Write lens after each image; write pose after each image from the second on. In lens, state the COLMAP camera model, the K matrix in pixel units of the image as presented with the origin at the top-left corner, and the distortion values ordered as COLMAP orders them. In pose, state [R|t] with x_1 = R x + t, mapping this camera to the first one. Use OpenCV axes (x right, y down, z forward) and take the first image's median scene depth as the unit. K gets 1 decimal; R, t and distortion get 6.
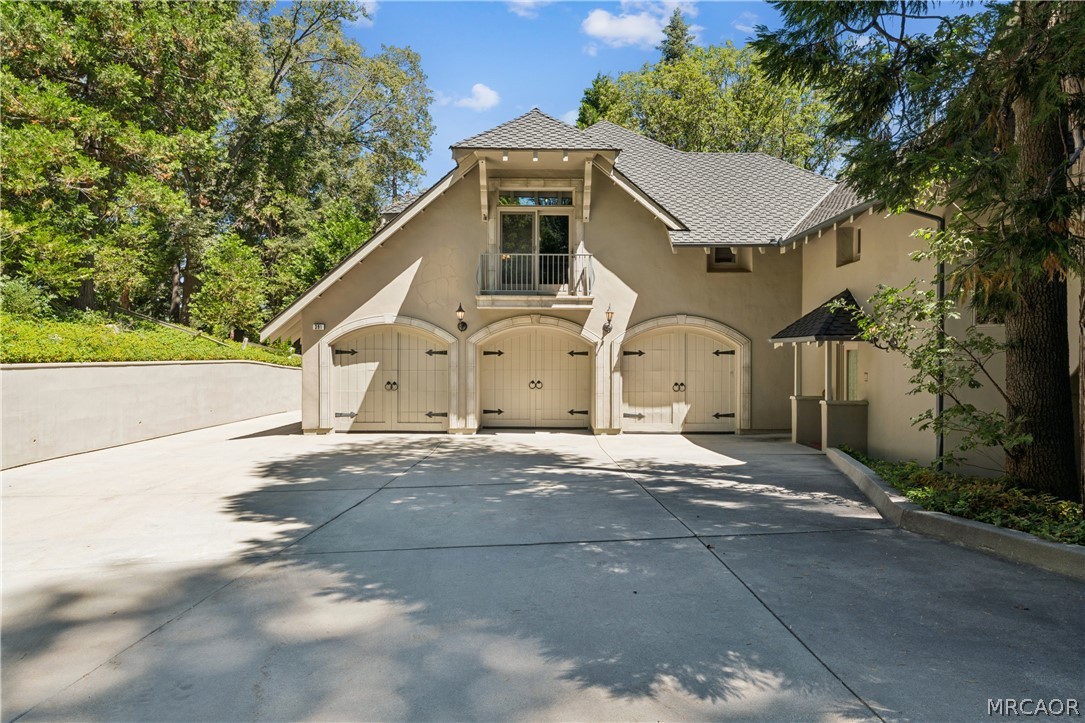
lens RADIAL K [[630.3, 0, 541.6], [0, 630.3, 360.9], [0, 0, 1]] dist [0.004785, 0.000398]
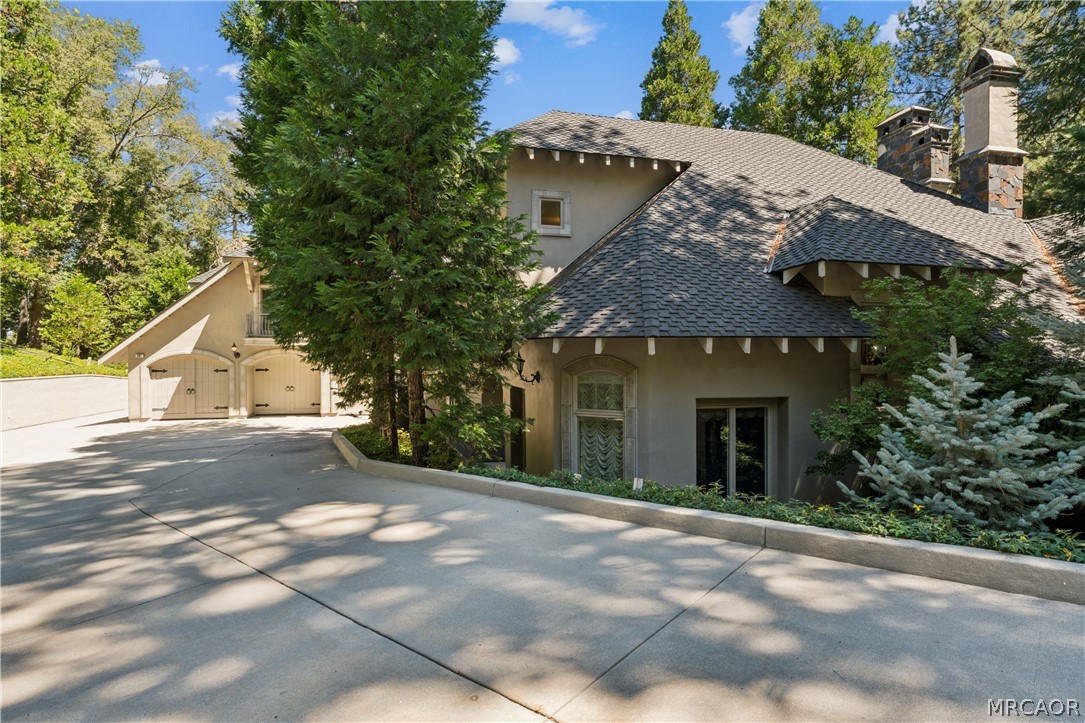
lens RADIAL K [[550.3, 0, 543.9], [0, 550.3, 363.4], [0, 0, 1]] dist [-0.001265, -0.000115]
pose [[0.970180, -0.007379, 0.242272, 0.219349], [0.006126, 0.999964, 0.005925, -0.025420], [-0.242307, -0.004264, 0.970190, -0.438491]]
